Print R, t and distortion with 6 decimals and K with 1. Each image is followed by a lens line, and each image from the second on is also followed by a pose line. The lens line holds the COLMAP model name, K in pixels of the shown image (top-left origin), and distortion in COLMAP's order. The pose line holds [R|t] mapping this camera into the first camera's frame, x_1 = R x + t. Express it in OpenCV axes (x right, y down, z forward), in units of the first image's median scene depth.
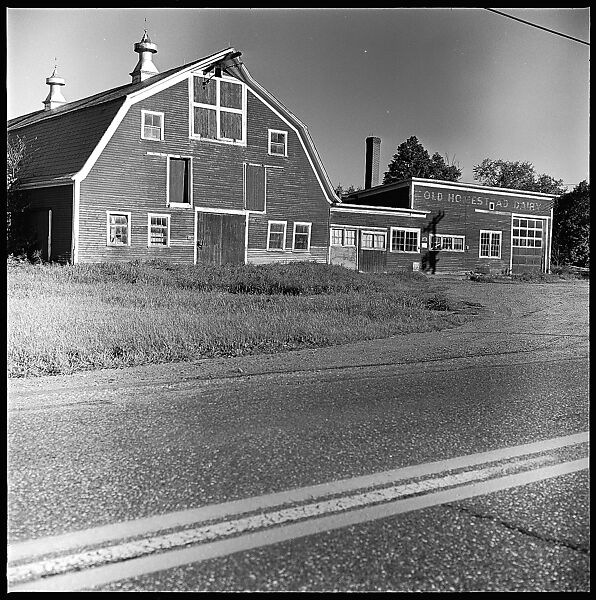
lens RADIAL K [[821.4, 0, 298.0], [0, 821.4, 300.0], [0, 0, 1]] dist [0.025211, -0.180594]
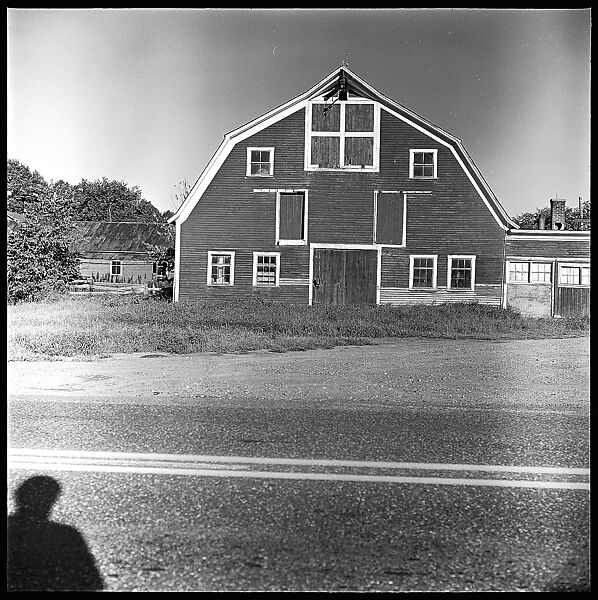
lens RADIAL K [[821.4, 0, 299.0], [0, 821.4, 300.0], [0, 0, 1]] dist [0.025211, -0.180594]
pose [[0.737076, -0.006959, -0.675774, 0.470892], [-0.036969, 0.998035, -0.050600, -0.001757], [0.674798, 0.062279, 0.735370, 0.301621]]
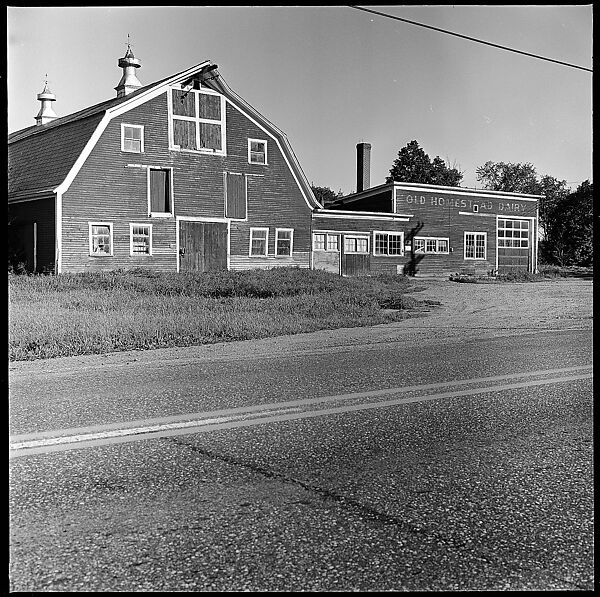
lens RADIAL K [[825.0, 0, 300.0], [0, 825.0, 298.5], [0, 0, 1]] dist [0.010159, -0.063535]
pose [[0.999619, -0.023622, -0.014288, 0.039883], [0.023462, 0.999661, -0.011247, 0.004901], [0.014548, 0.010907, 0.999835, -0.027777]]
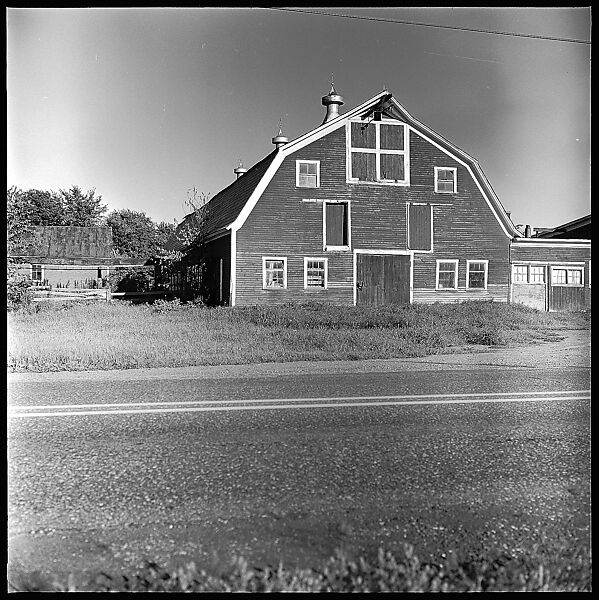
lens RADIAL K [[821.4, 0, 299.5], [0, 821.4, 300.0], [0, 0, 1]] dist [0.025211, -0.180594]
pose [[0.918063, -0.025185, -0.395634, 0.205600], [0.001823, 0.998238, -0.059315, 0.009569], [0.396430, 0.053733, 0.916491, 0.041910]]
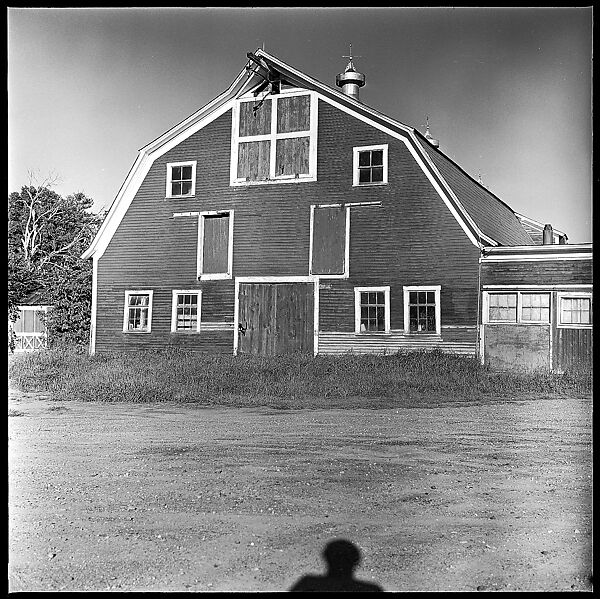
lens RADIAL K [[821.4, 0, 296.6], [0, 821.4, 301.6], [0, 0, 1]] dist [0.025211, -0.180594]
pose [[0.471392, -0.063922, -0.879604, 0.518642], [-0.046983, 0.994133, -0.097424, -0.021787], [0.880671, 0.087251, 0.465623, 0.681412]]
